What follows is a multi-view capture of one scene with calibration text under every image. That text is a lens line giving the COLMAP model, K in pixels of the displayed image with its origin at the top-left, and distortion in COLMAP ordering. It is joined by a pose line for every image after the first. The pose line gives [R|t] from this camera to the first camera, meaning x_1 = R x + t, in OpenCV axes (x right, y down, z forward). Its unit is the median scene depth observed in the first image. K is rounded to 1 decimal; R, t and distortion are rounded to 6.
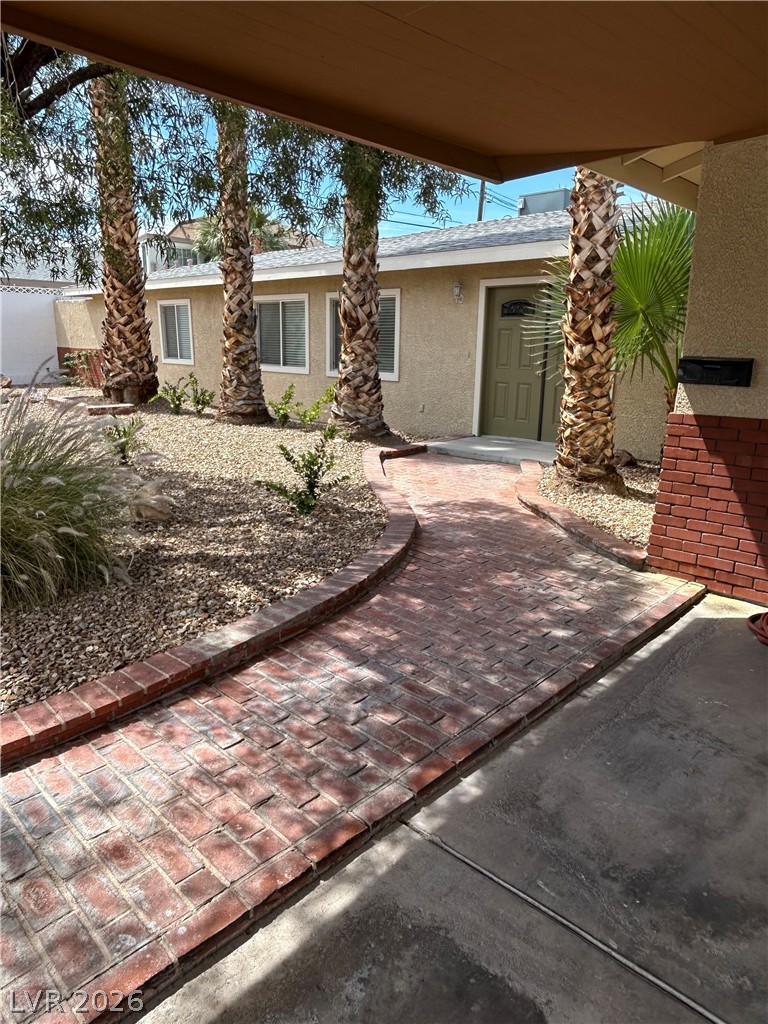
lens RADIAL K [[662.6, 0, 383.1], [0, 662.6, 512.8], [0, 0, 1]] dist [-0.037796, -0.001458]
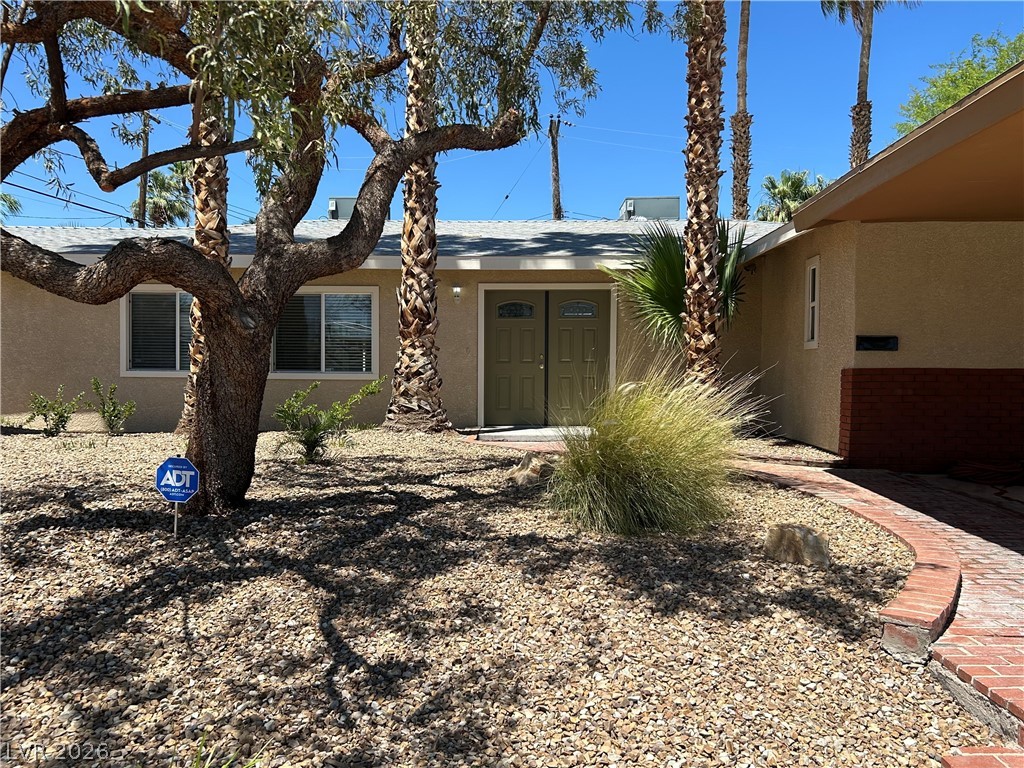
lens RADIAL K [[835.8, 0, 512.5], [0, 835.8, 385.1], [0, 0, 1]] dist [0.005829, 0.001370]
pose [[0.765483, -0.019408, 0.643163, -1.132846], [0.163363, 0.972656, -0.165082, 0.072195], [-0.622372, 0.231437, 0.747723, -0.039317]]
